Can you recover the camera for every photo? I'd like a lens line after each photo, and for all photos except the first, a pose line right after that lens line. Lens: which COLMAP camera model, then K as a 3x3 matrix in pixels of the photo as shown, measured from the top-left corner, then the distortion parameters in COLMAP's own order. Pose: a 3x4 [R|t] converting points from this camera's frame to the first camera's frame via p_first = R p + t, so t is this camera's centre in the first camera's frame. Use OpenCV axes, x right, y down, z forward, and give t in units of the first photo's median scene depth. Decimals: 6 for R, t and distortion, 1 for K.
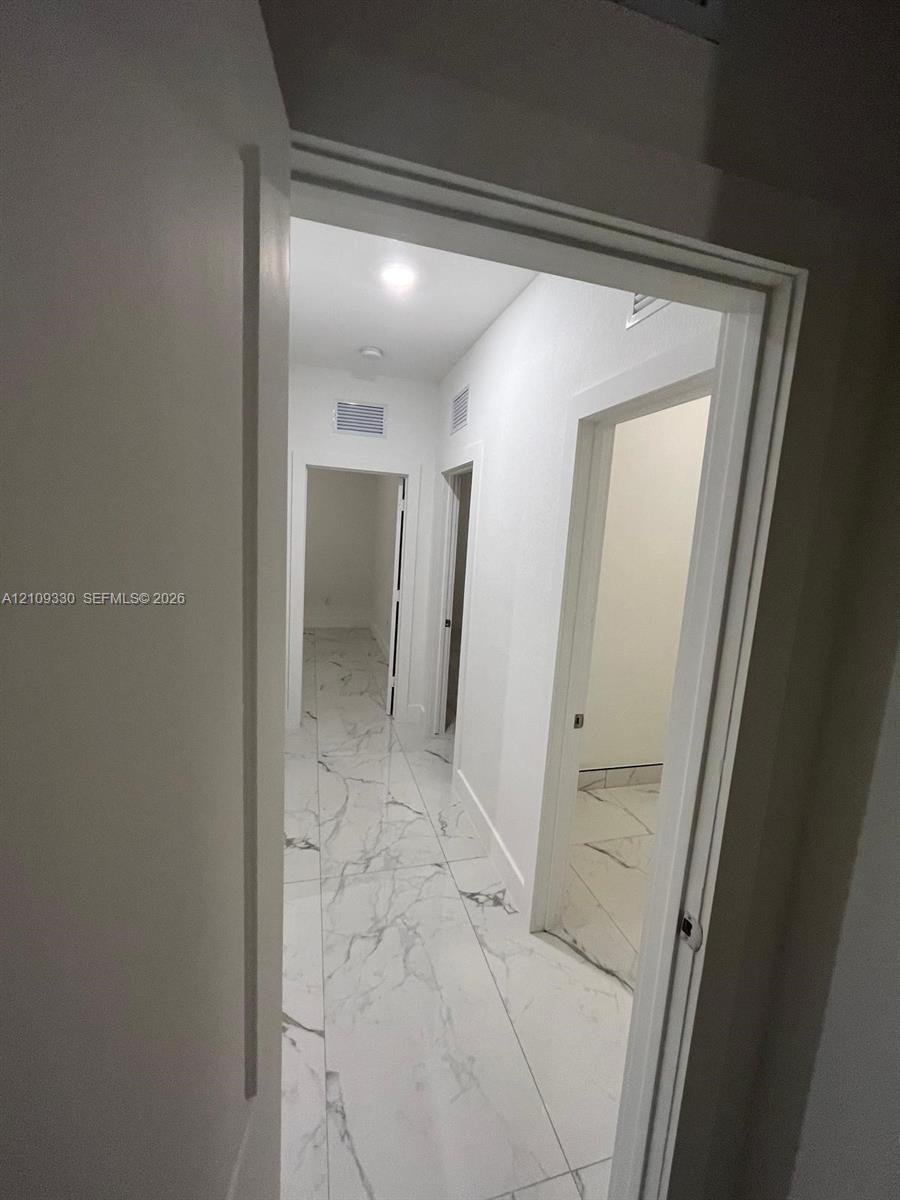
lens RADIAL K [[483.8, 0, 450.3], [0, 483.8, 597.0], [0, 0, 1]] dist [-0.000755, -0.000347]
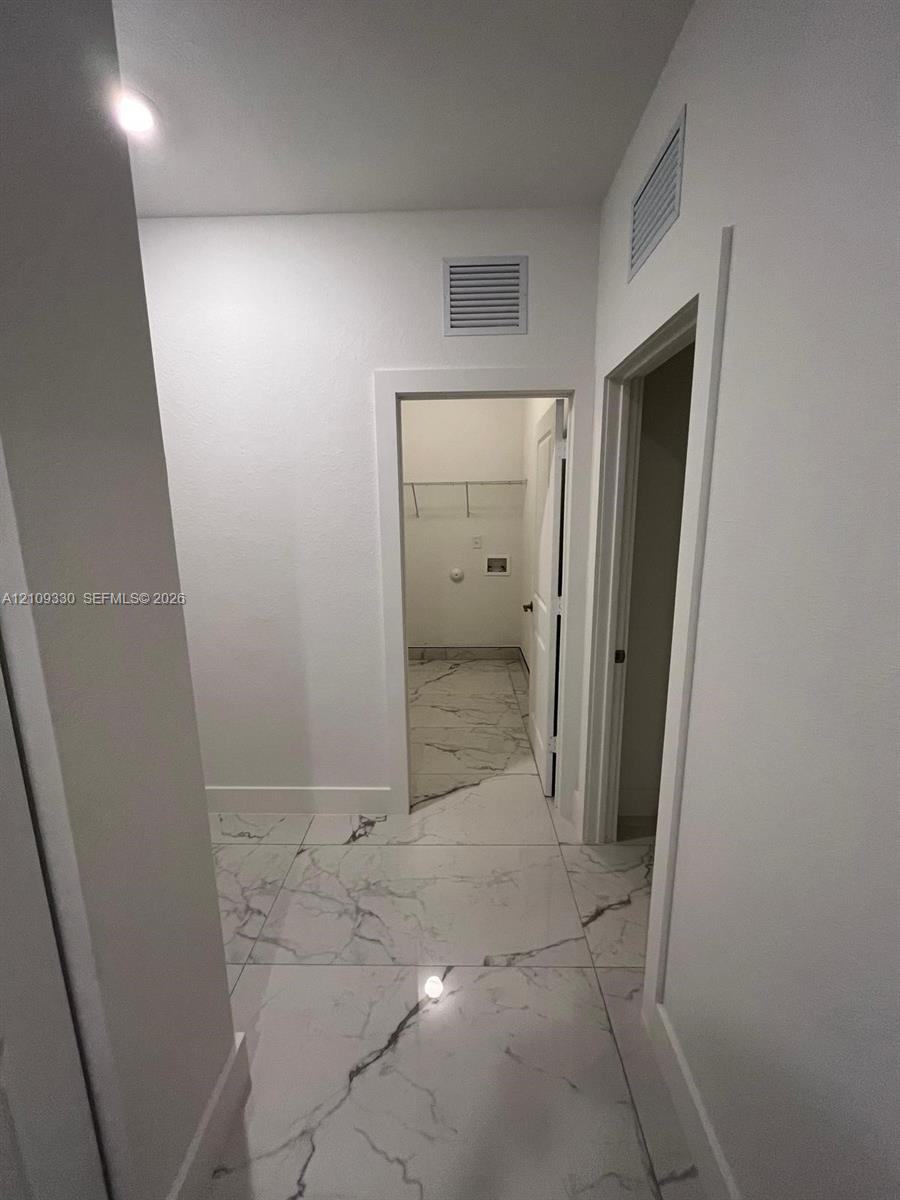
lens RADIAL K [[483.8, 0, 450.3], [0, 483.8, 597.0], [0, 0, 1]] dist [-0.000755, -0.000347]
pose [[0.295978, -0.250551, 0.921749, -0.834364], [0.156186, 0.964692, 0.212072, -0.096799], [-0.942339, 0.081196, 0.324660, 0.461814]]
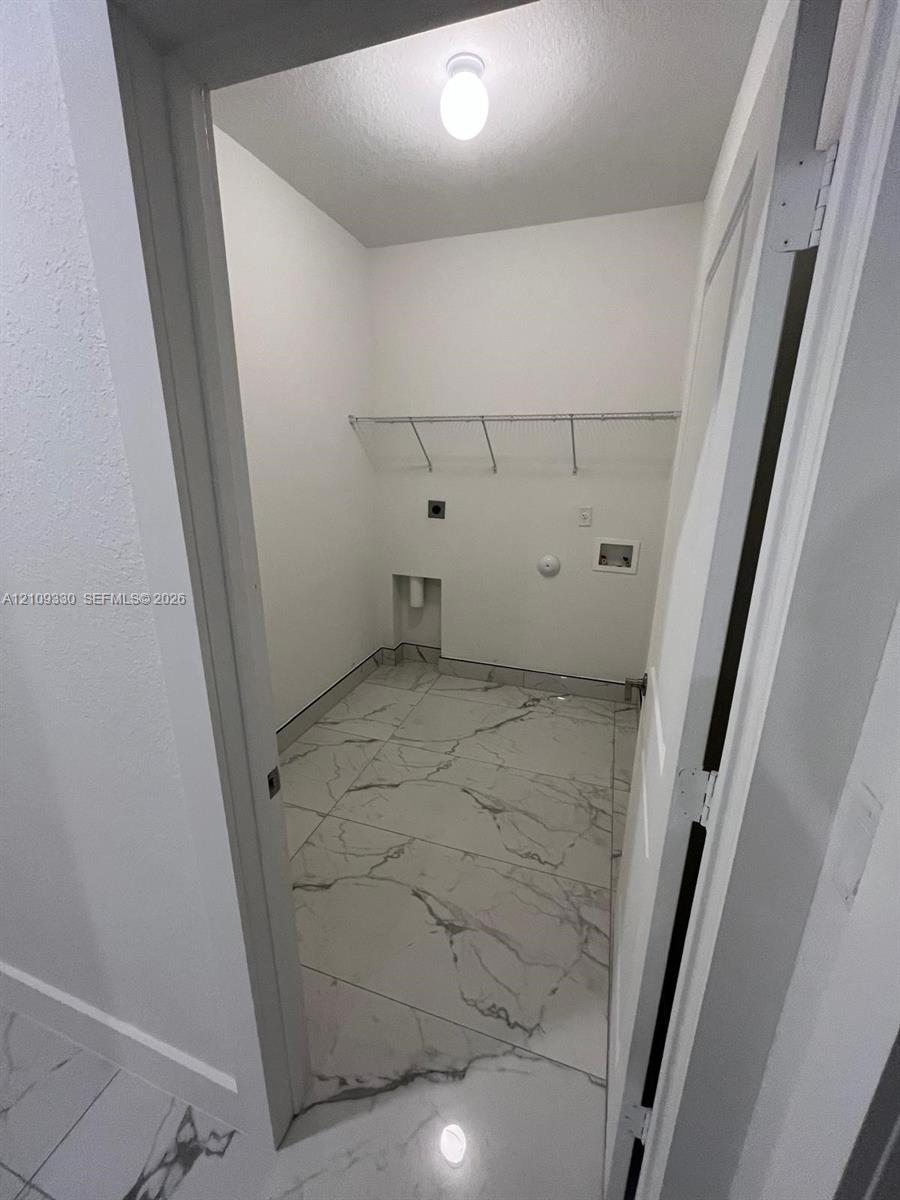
lens RADIAL K [[491.4, 0, 448.9], [0, 491.4, 599.3], [0, 0, 1]] dist [0.000224, -0.000005]
pose [[0.564604, -0.292244, 0.771891, 0.024576], [0.134940, 0.955316, 0.262988, -0.039483], [-0.814257, -0.044325, 0.578810, 0.550731]]
